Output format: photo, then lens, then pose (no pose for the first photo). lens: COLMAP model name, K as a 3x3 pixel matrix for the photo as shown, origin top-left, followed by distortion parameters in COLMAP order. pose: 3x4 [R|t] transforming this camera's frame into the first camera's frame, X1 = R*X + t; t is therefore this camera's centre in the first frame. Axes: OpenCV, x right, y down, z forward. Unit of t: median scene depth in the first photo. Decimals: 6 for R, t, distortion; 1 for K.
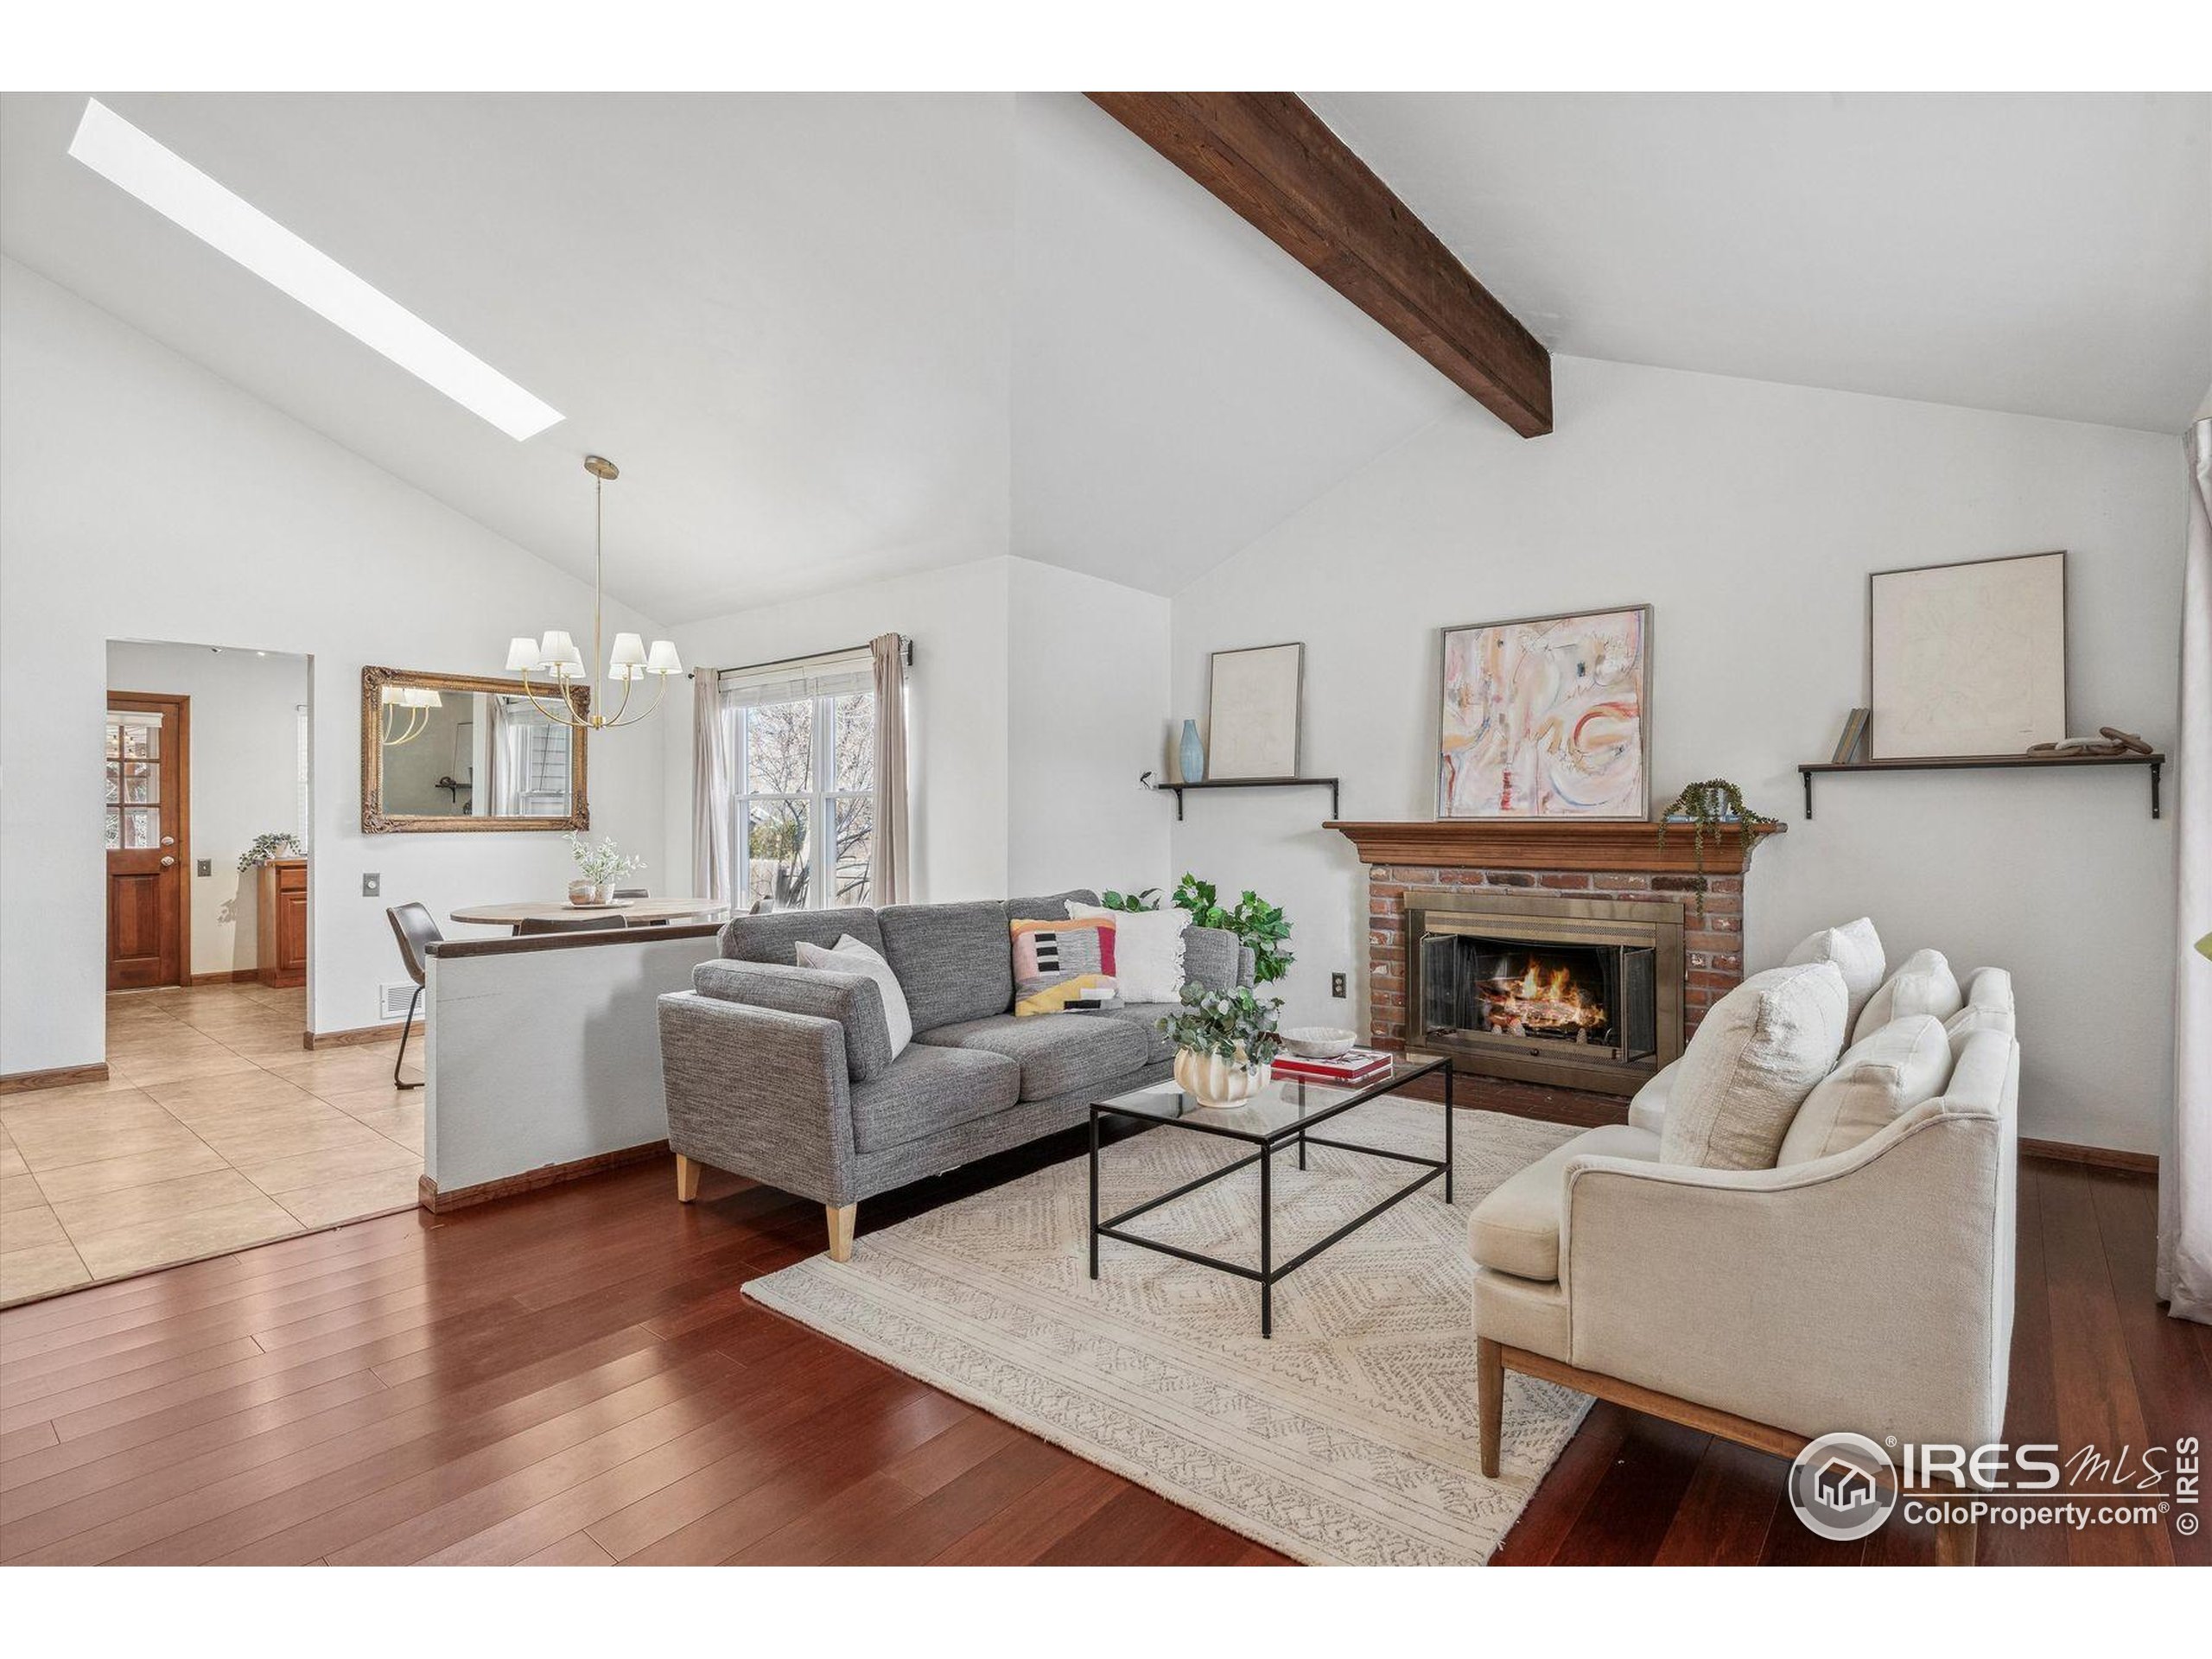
lens RADIAL K [[1084.5, 0, 1116.6], [0, 1084.5, 820.6], [0, 0, 1]] dist [-0.000123, 0.000100]
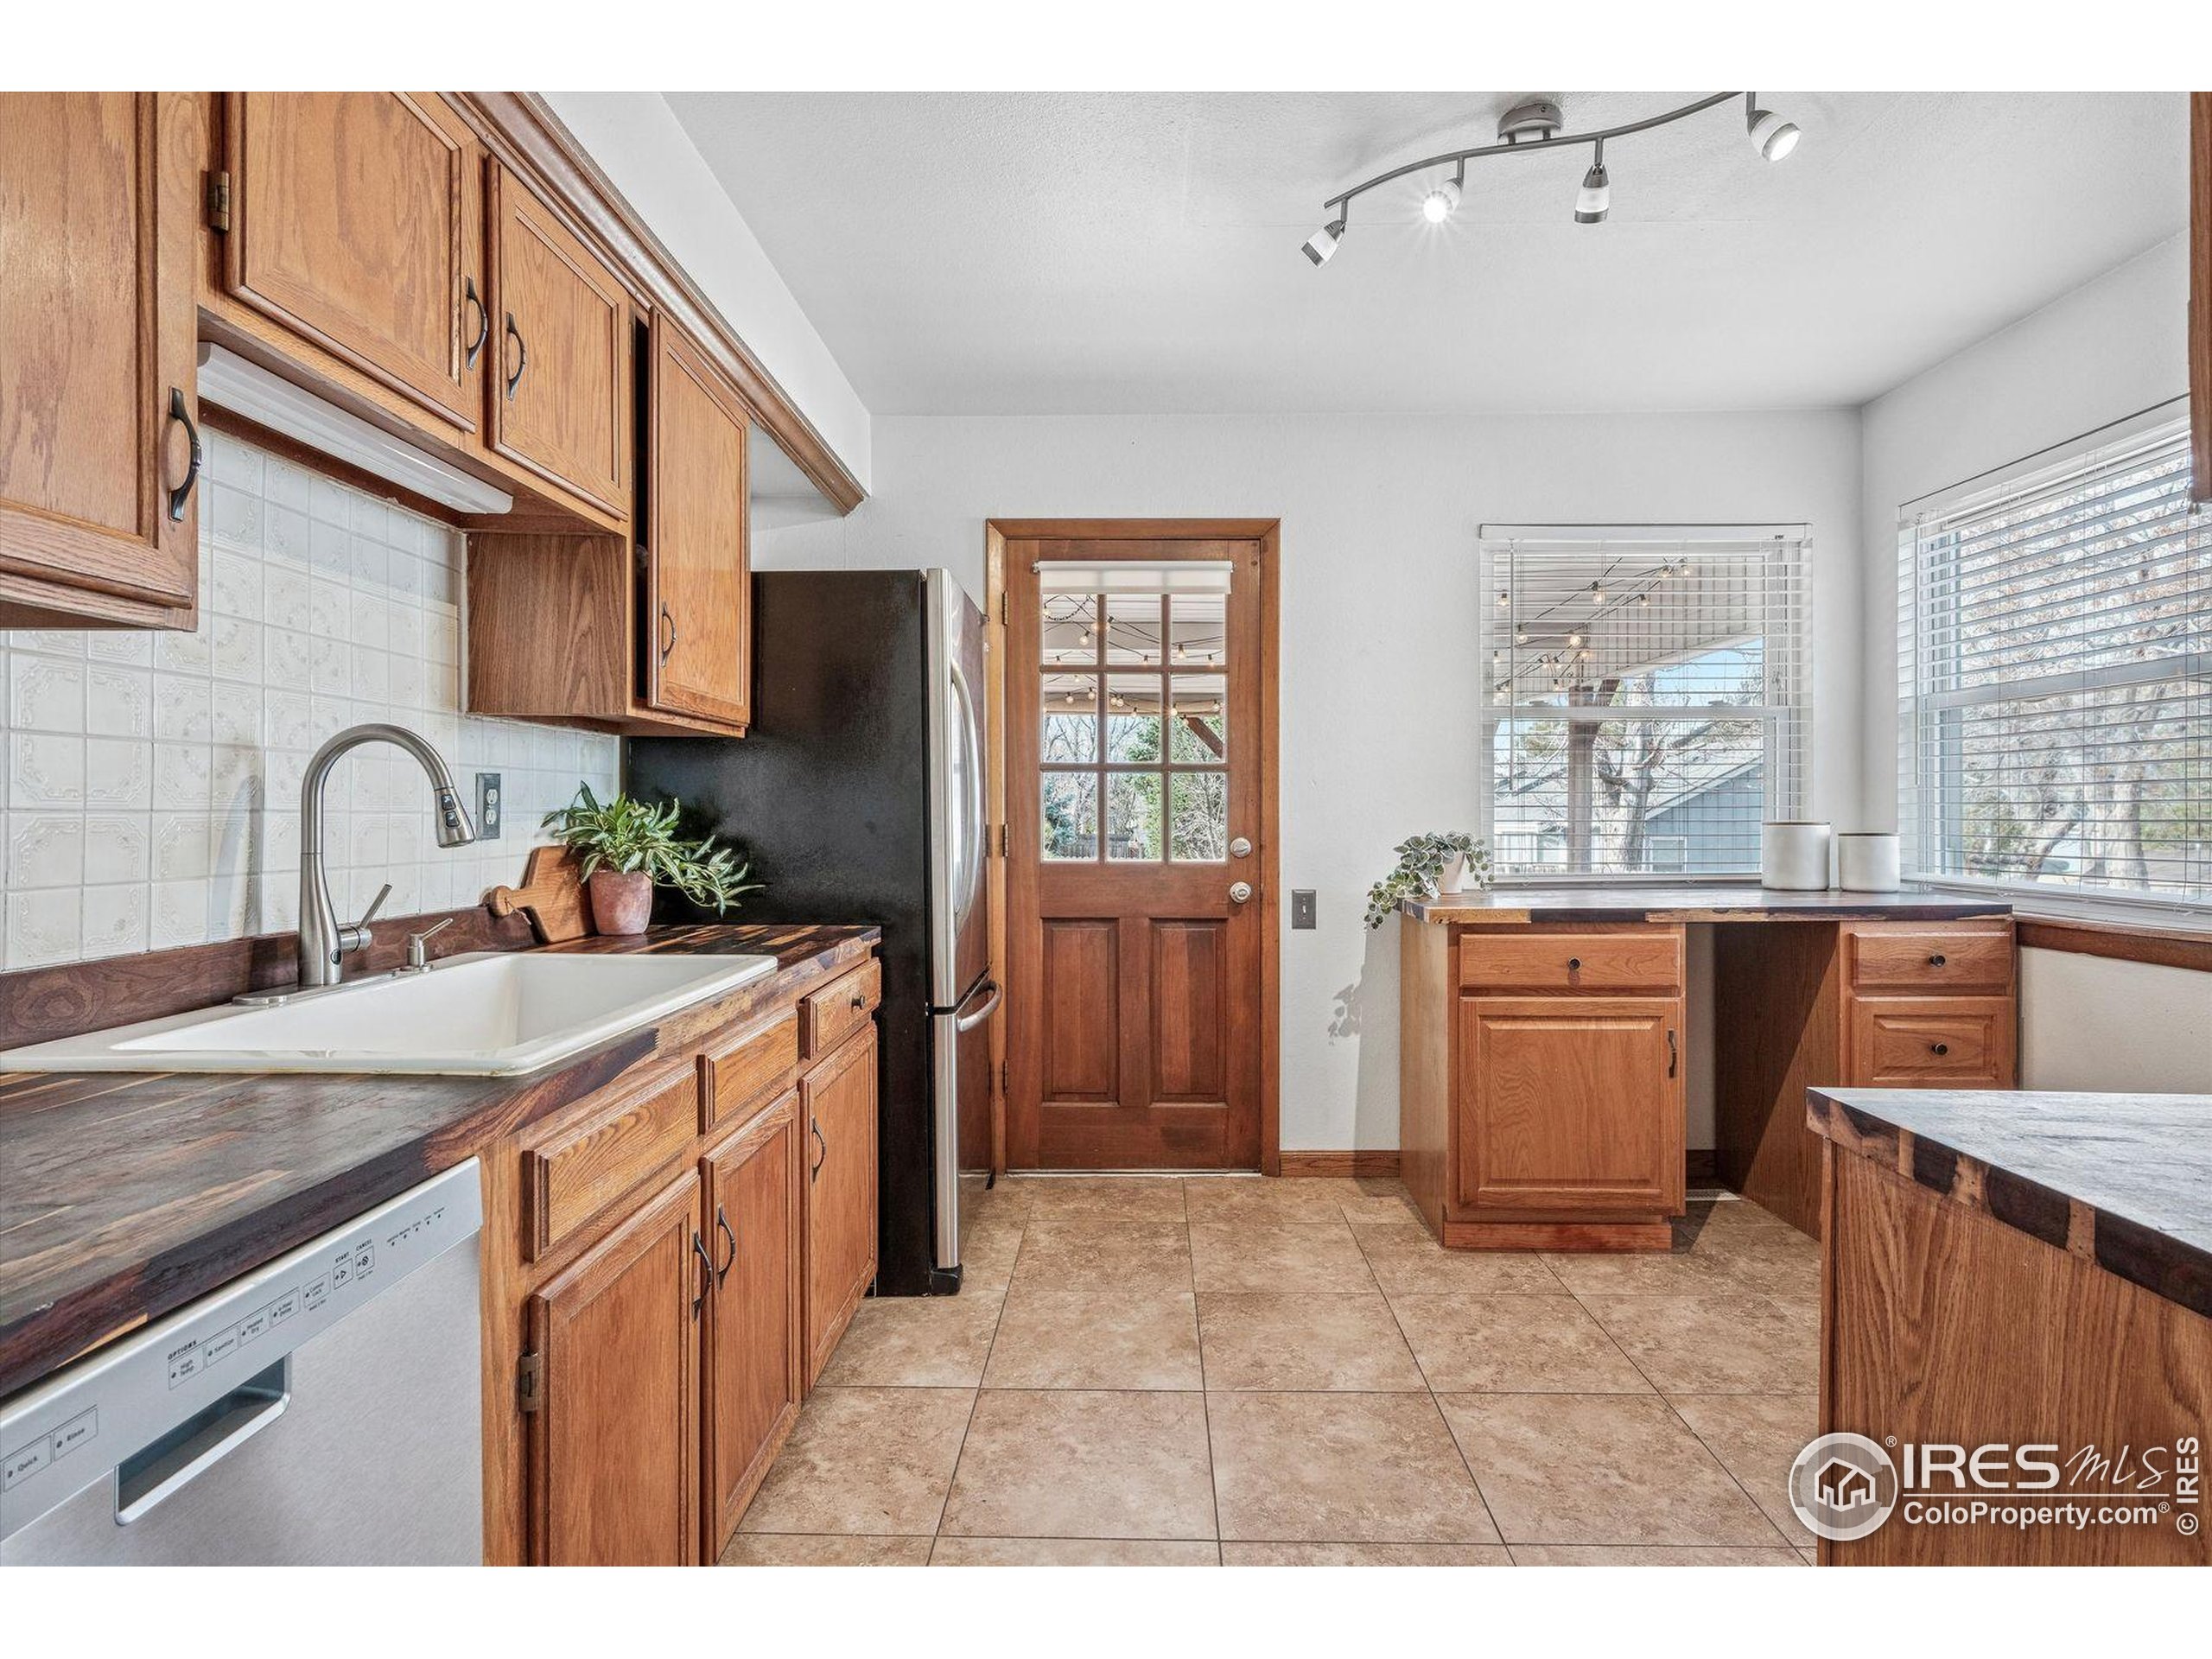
lens RADIAL K [[1111.9, 0, 1115.4], [0, 1111.9, 812.9], [0, 0, 1]] dist [-0.000369, -0.000072]
pose [[0.626813, -0.000251, -0.779170, -0.948243], [-0.004950, 0.999978, -0.004305, 0.011924], [0.779154, 0.006555, 0.626798, 1.159225]]
